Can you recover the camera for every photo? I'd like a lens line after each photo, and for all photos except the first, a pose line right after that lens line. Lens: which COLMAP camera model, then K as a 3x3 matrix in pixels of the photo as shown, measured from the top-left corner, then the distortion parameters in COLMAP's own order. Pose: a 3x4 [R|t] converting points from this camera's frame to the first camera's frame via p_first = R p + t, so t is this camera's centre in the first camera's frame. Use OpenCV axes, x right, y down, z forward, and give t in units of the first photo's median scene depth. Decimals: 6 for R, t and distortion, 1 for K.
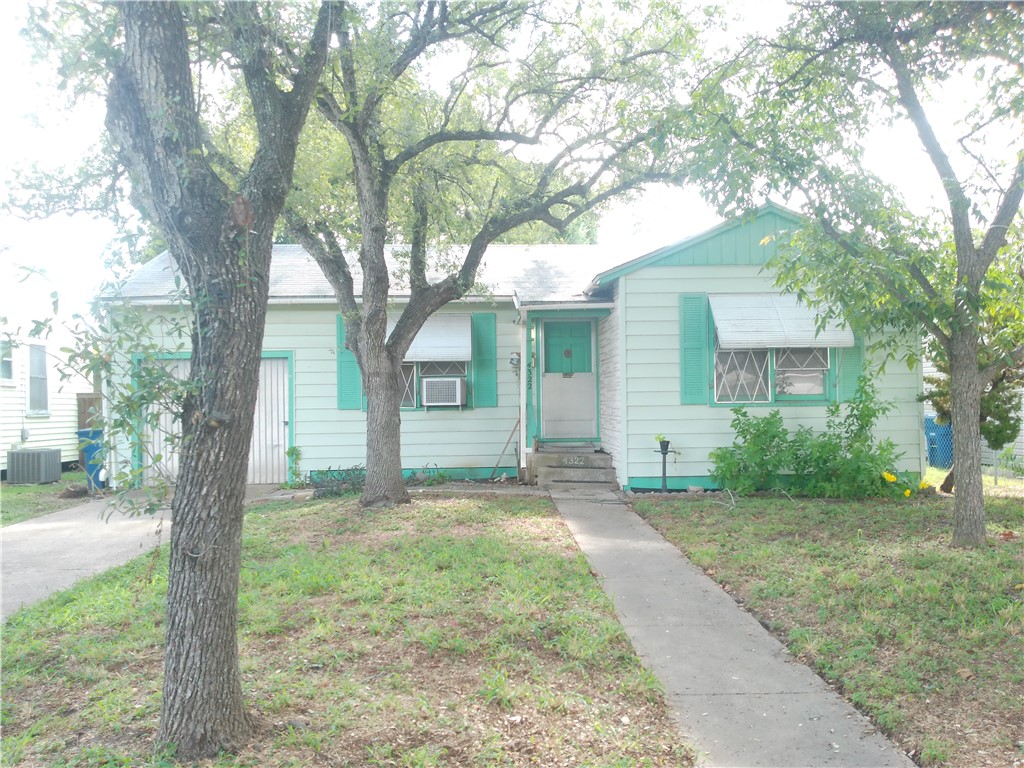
lens RADIAL K [[832.8, 0, 512.8], [0, 832.8, 389.3], [0, 0, 1]] dist [0.112475, -0.238634]
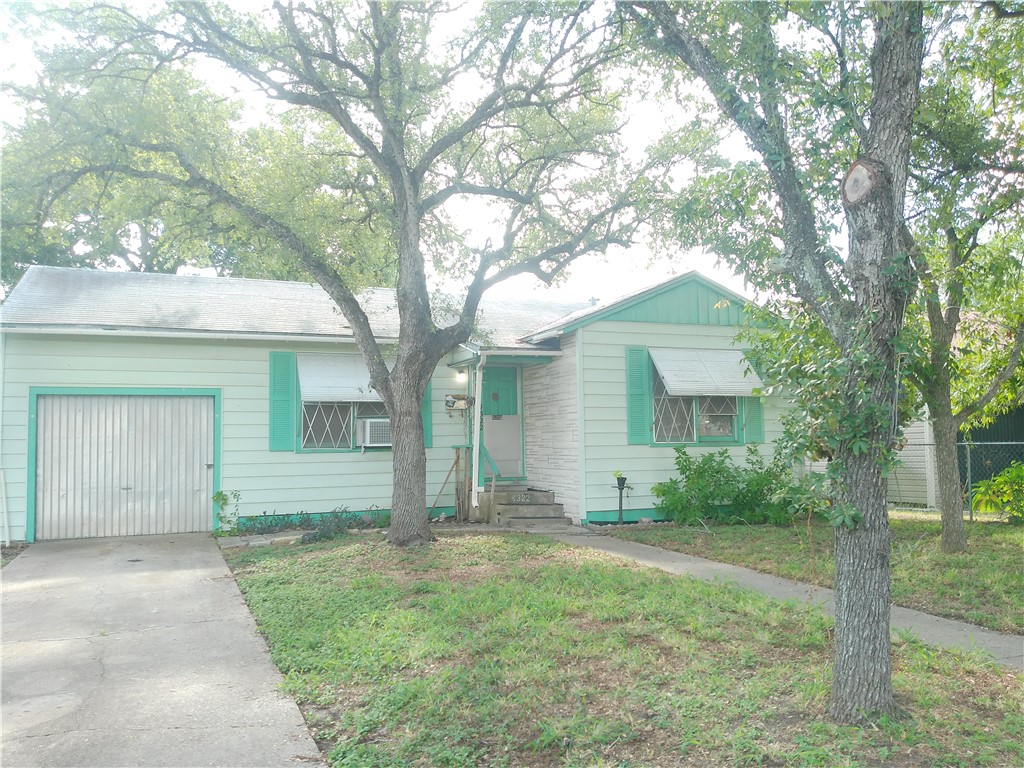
lens RADIAL K [[832.8, 0, 512.8], [0, 832.8, 389.3], [0, 0, 1]] dist [0.112475, -0.238634]
pose [[0.939153, 0.022667, 0.342749, -0.325798], [-0.004028, 0.998478, -0.054996, 0.006331], [-0.343474, 0.050269, 0.937816, 0.005064]]
